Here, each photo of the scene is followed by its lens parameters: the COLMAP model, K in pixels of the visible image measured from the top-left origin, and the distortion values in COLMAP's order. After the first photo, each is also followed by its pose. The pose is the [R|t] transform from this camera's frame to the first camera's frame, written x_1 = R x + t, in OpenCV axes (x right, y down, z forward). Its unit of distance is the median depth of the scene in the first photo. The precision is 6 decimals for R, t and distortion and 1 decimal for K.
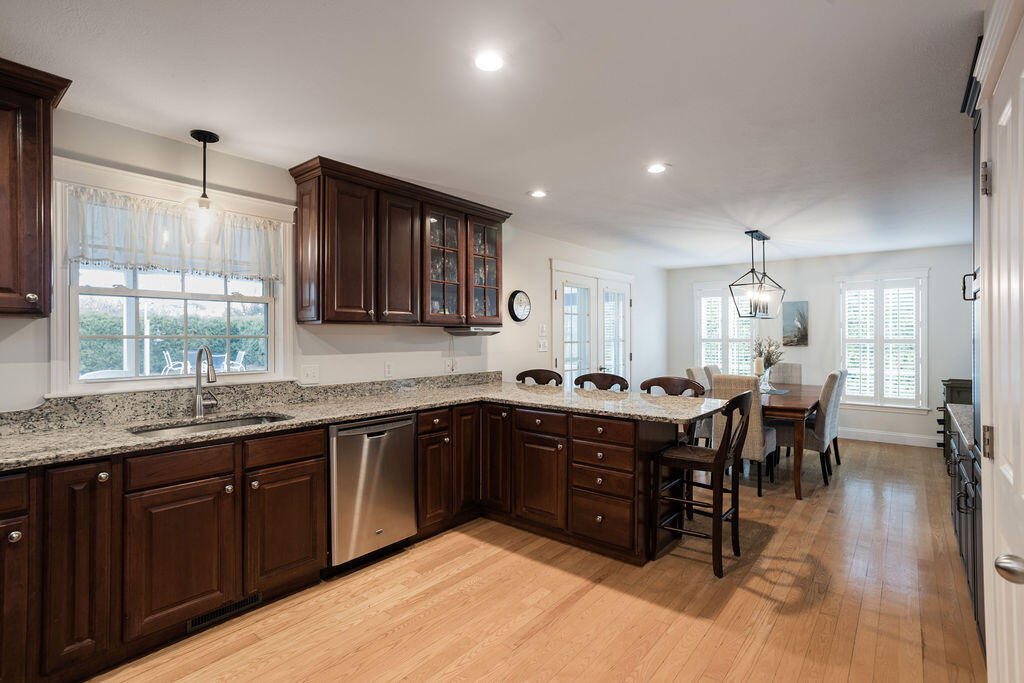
lens RADIAL K [[494.6, 0, 510.7], [0, 494.6, 336.8], [0, 0, 1]] dist [-0.056760, 0.036974]
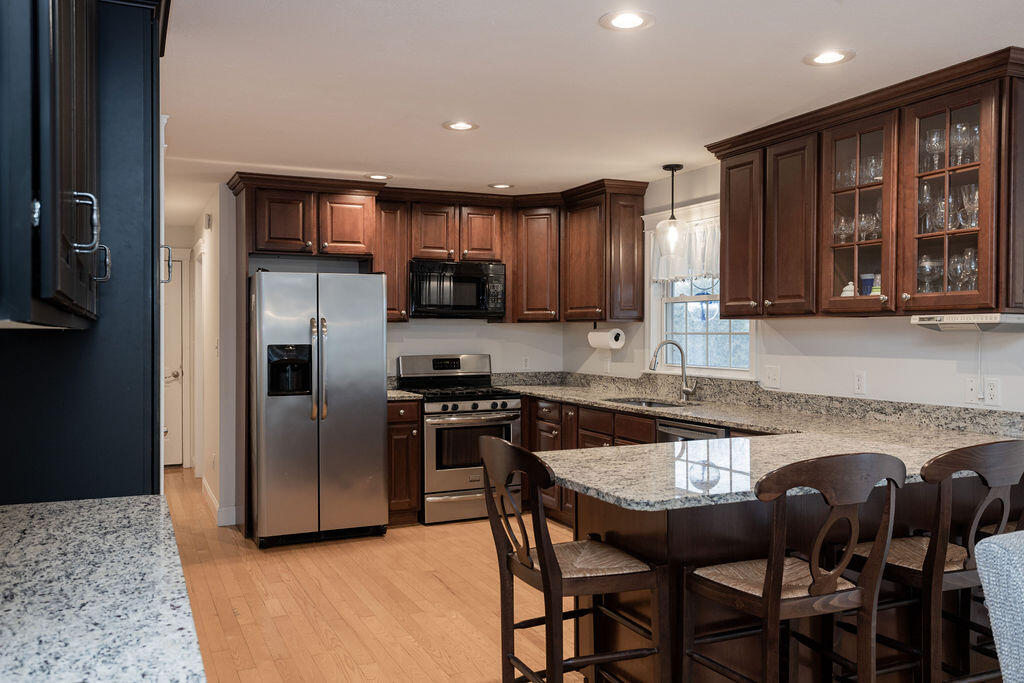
lens RADIAL K [[840.4, 0, 510.6], [0, 840.4, 337.7], [0, 0, 1]] dist [0.010293, 0.018739]
pose [[-0.439821, 0.007819, -0.898052, 1.274803], [0.001801, 0.999968, 0.007825, -0.005744], [0.898084, 0.001824, -0.439821, 1.390460]]
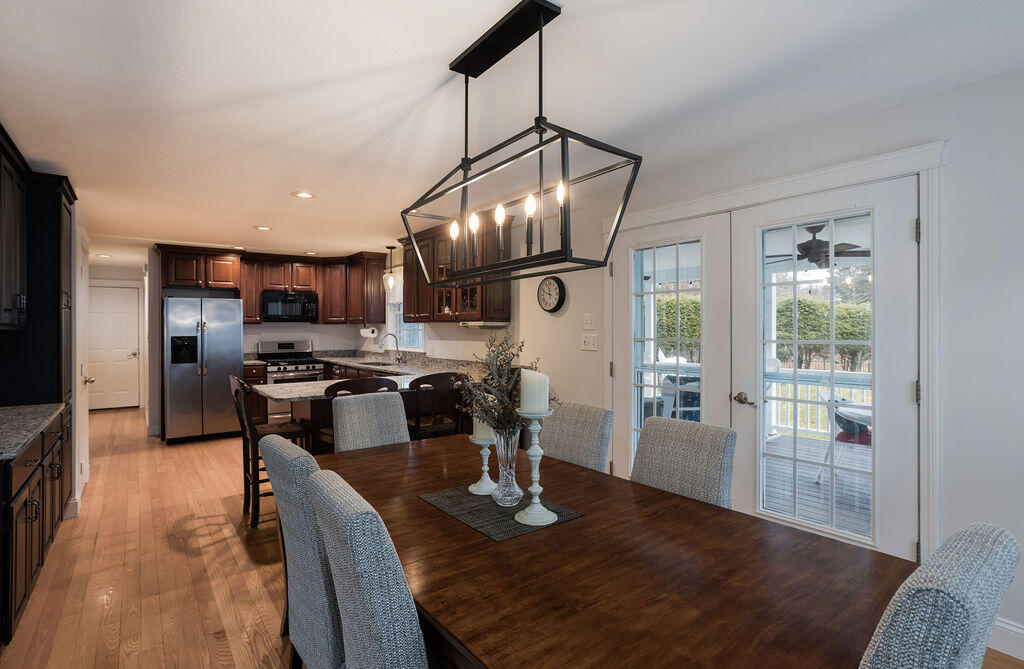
lens RADIAL K [[504.4, 0, 506.4], [0, 504.4, 330.2], [0, 0, 1]] dist [-0.048827, 0.032956]
pose [[-0.238729, 0.007037, -0.971061, 1.511048], [0.003602, 0.999973, 0.006361, -0.010573], [0.971080, -0.001979, -0.238748, 1.934822]]
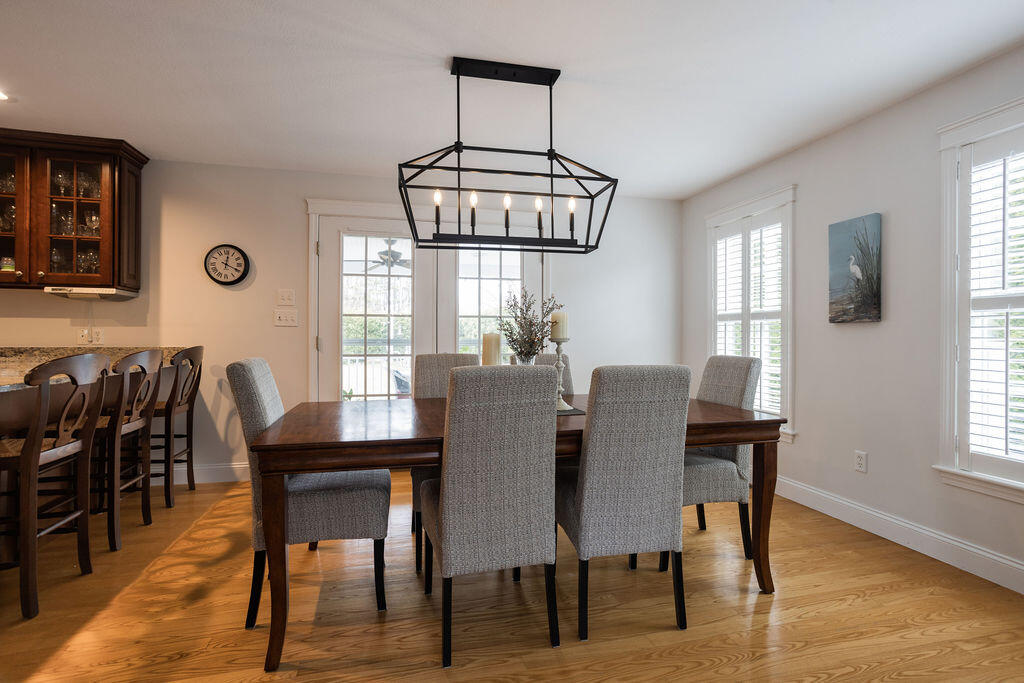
lens RADIAL K [[512.0, 0, 512.0], [0, 512.0, 341.5], [0, 0, 1]] dist [-0.048412, 0.041064]
pose [[0.801212, 0.009992, -0.598298, 1.433630], [-0.006547, 0.999947, 0.007932, 0.080656], [0.598345, -0.002438, 0.801235, 1.086544]]
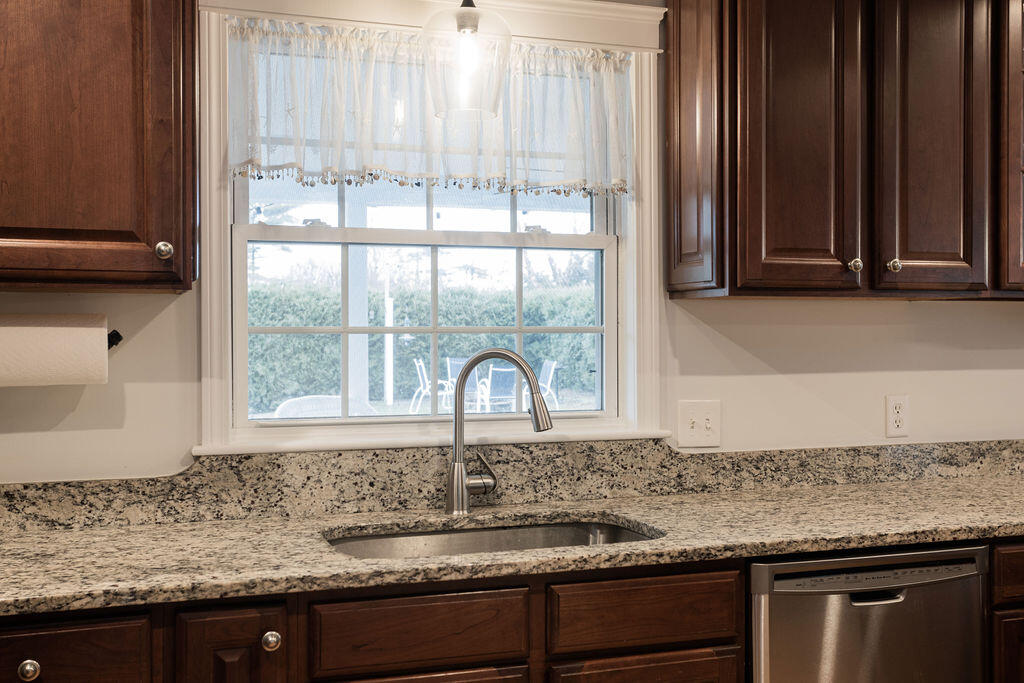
lens RADIAL K [[1139.2, 0, 512.0], [0, 1139.2, 341.5], [0, 0, 1]] dist [0.022501, 0.012596]
pose [[0.858710, 0.003633, -0.512449, -0.068741], [0.001259, 0.999957, 0.009199, 0.000892], [0.512460, -0.008545, 0.858668, 0.131758]]
